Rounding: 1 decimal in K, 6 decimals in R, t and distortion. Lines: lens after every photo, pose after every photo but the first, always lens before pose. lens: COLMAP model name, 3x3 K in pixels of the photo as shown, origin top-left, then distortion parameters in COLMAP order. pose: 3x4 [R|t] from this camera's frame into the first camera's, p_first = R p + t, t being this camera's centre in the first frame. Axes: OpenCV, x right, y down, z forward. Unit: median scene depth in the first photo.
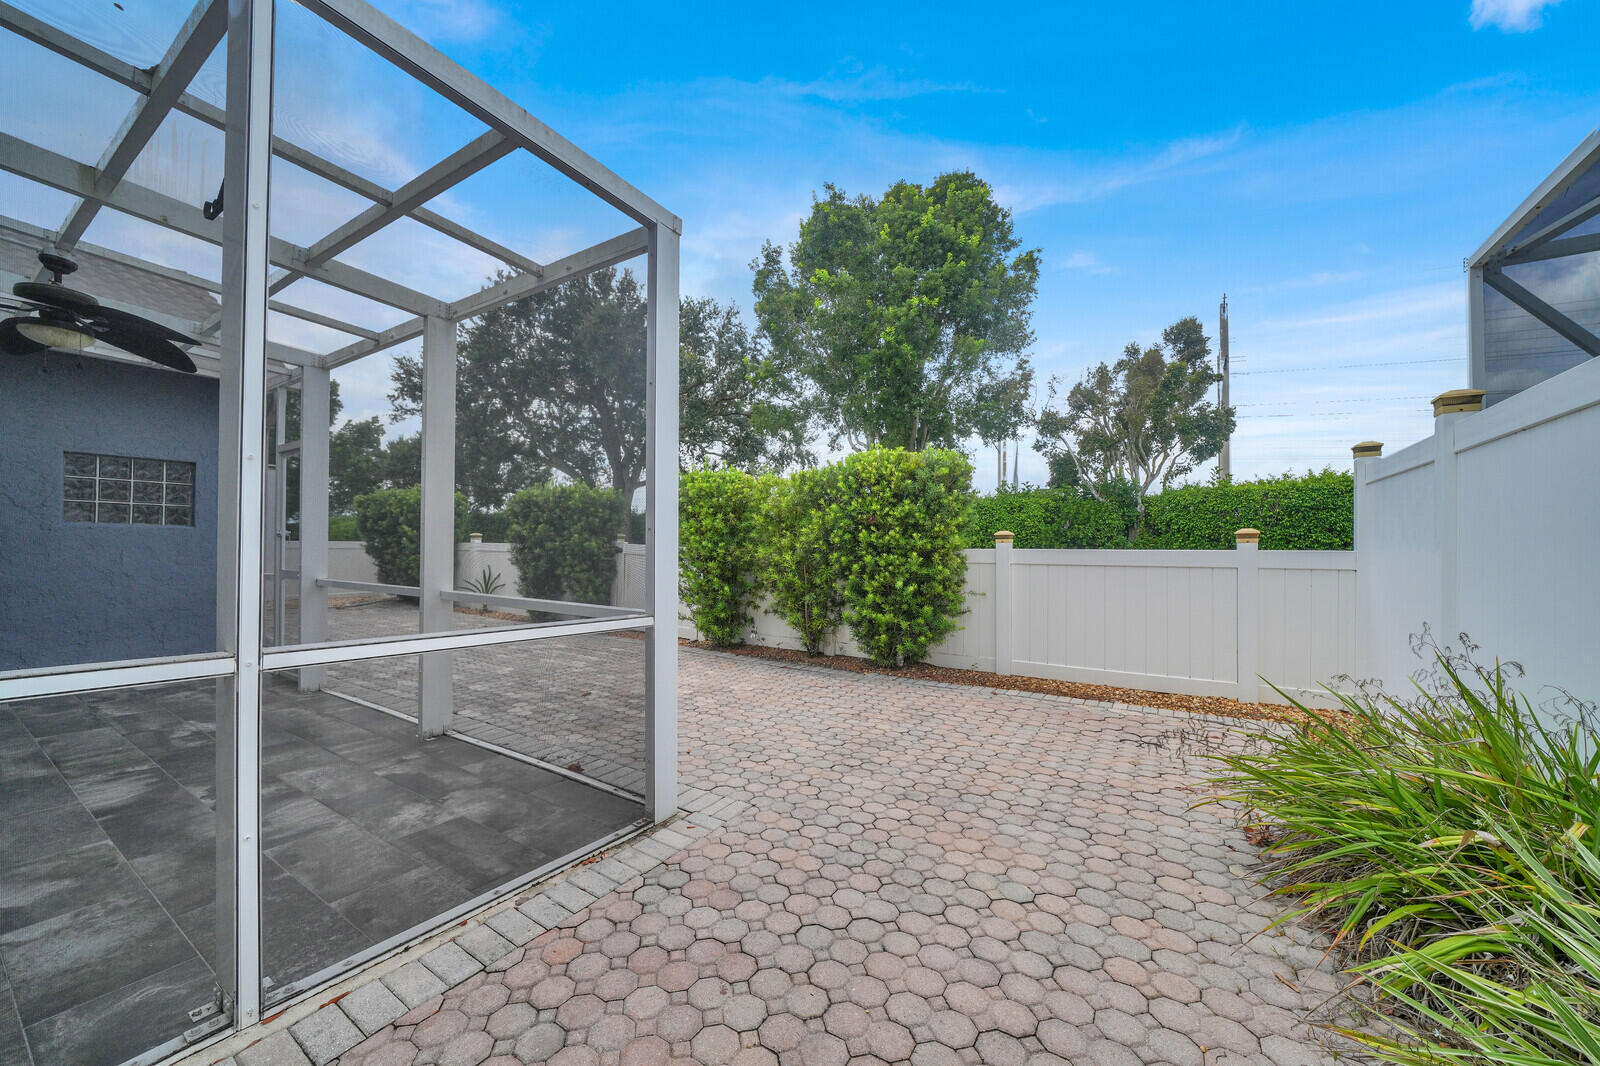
lens RADIAL K [[591.6, 0, 794.2], [0, 591.6, 534.4], [0, 0, 1]] dist [-0.008870, 0.000700]
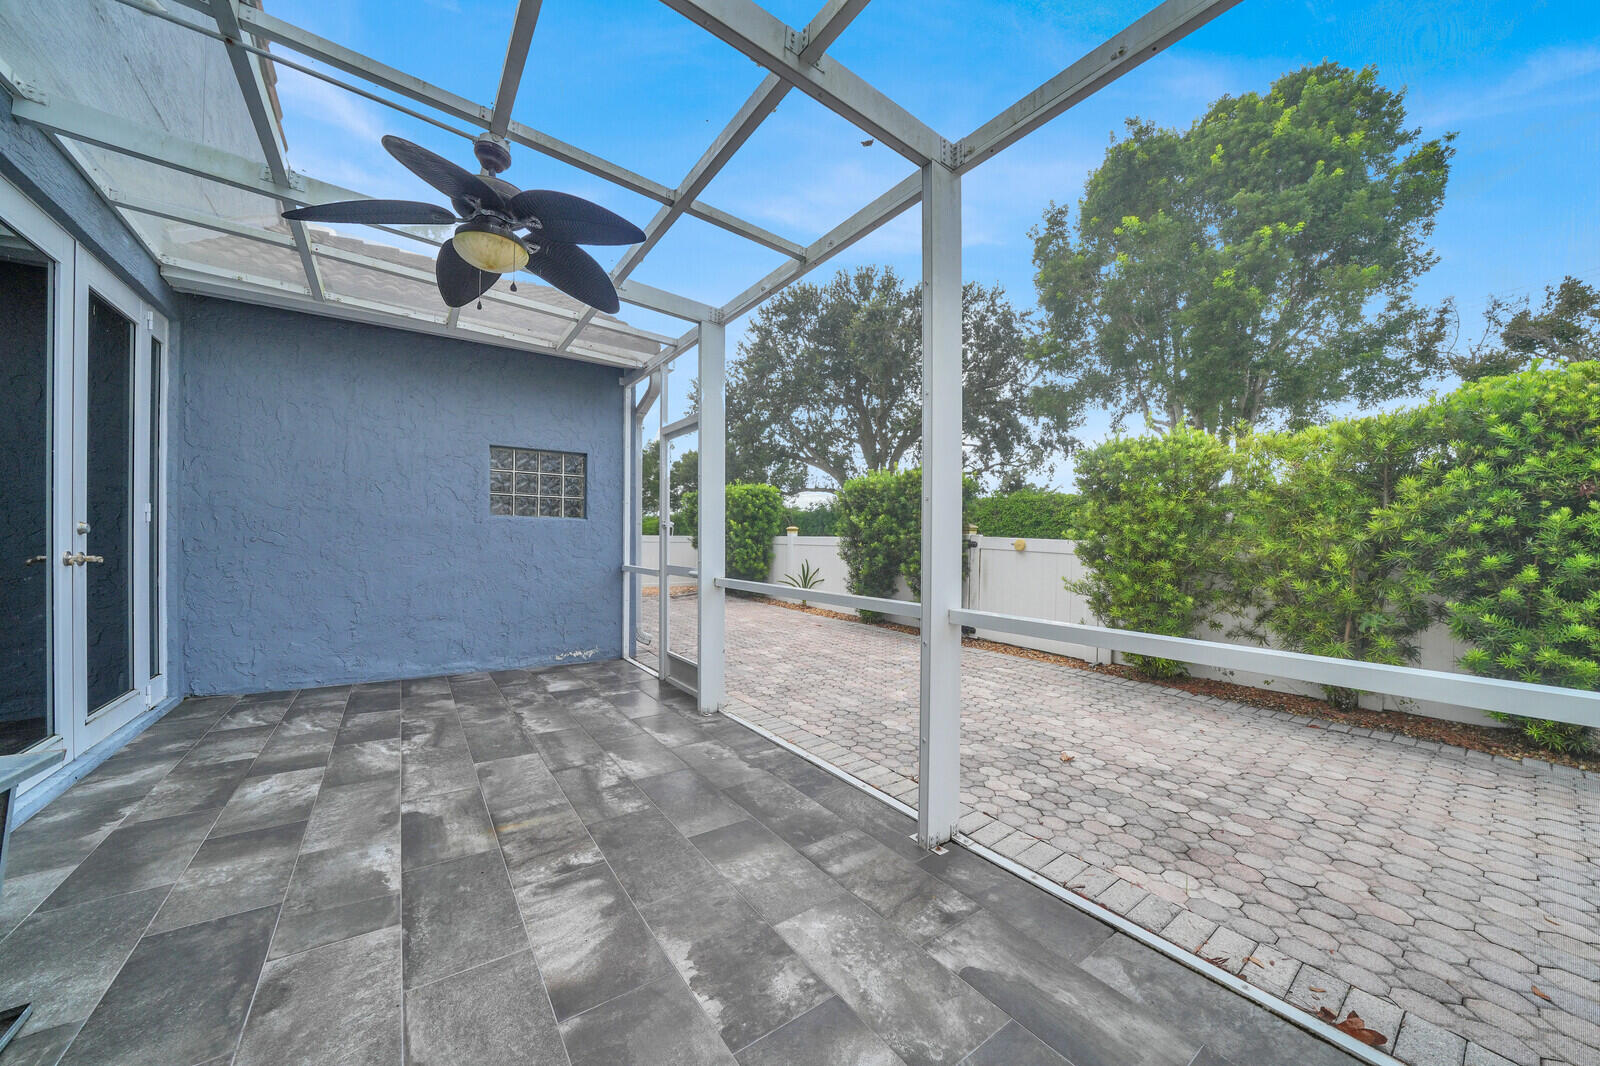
lens RADIAL K [[553.0, 0, 799.7], [0, 553.0, 531.3], [0, 0, 1]] dist [-0.014670, 0.000079]
pose [[0.931280, -0.006098, -0.364254, -0.109892], [0.007075, 0.999974, 0.001347, 0.002599], [0.364237, -0.003832, 0.931299, 0.083784]]
